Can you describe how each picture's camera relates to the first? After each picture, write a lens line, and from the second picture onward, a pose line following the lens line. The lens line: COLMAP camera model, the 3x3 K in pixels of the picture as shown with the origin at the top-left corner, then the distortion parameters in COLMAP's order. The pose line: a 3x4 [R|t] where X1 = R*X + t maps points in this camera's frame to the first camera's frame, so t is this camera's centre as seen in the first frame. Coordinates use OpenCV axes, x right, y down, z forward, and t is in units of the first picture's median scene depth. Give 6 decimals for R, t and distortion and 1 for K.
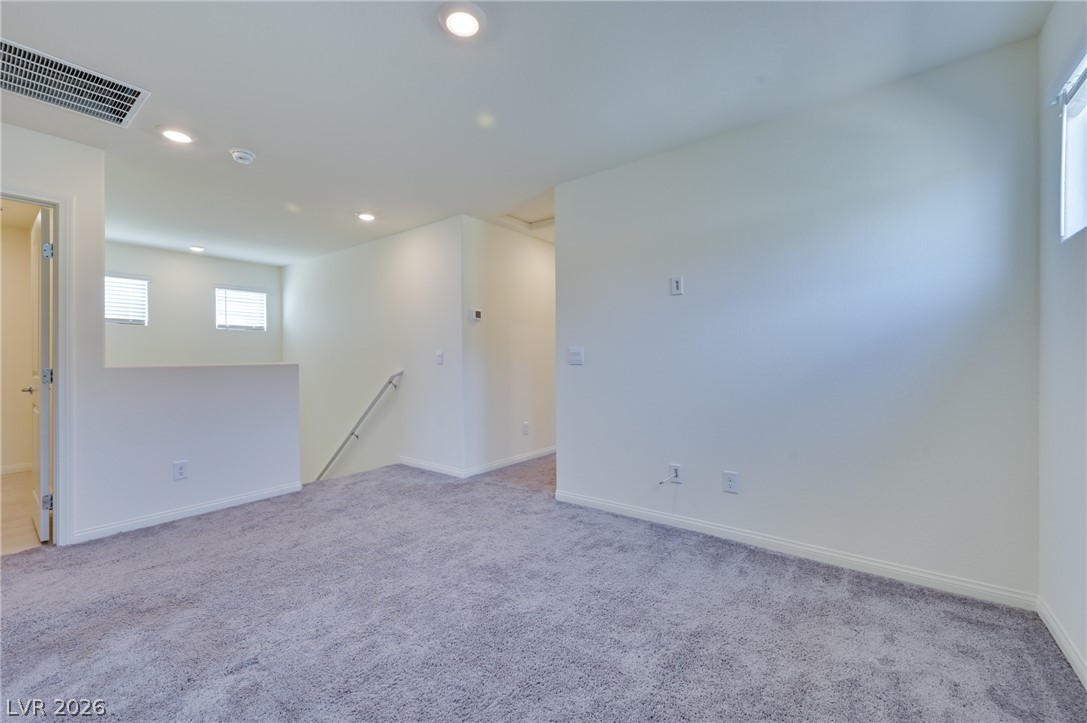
lens RADIAL K [[445.2, 0, 540.8], [0, 445.2, 361.2], [0, 0, 1]] dist [0.007760, 0.000224]
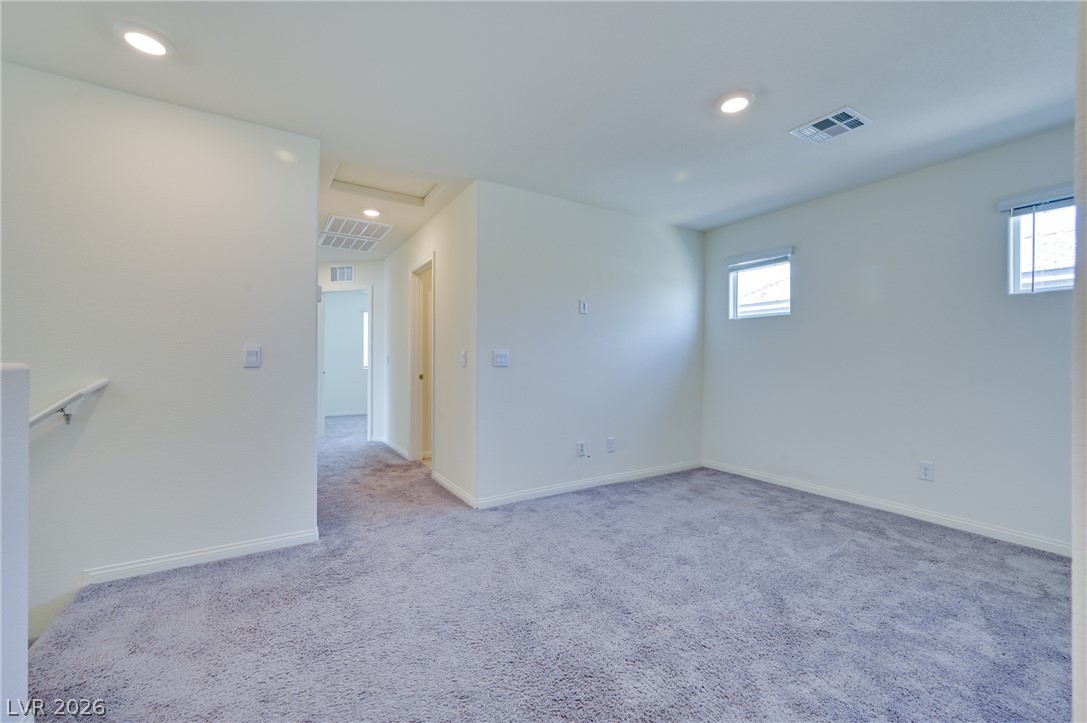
lens RADIAL K [[445.2, 0, 539.8], [0, 445.2, 359.3], [0, 0, 1]] dist [0.007760, 0.000224]
pose [[0.333922, 0.007931, 0.942567, -0.943572], [-0.005606, 0.999964, -0.006427, -0.003177], [-0.942584, -0.003138, 0.333954, 0.649767]]
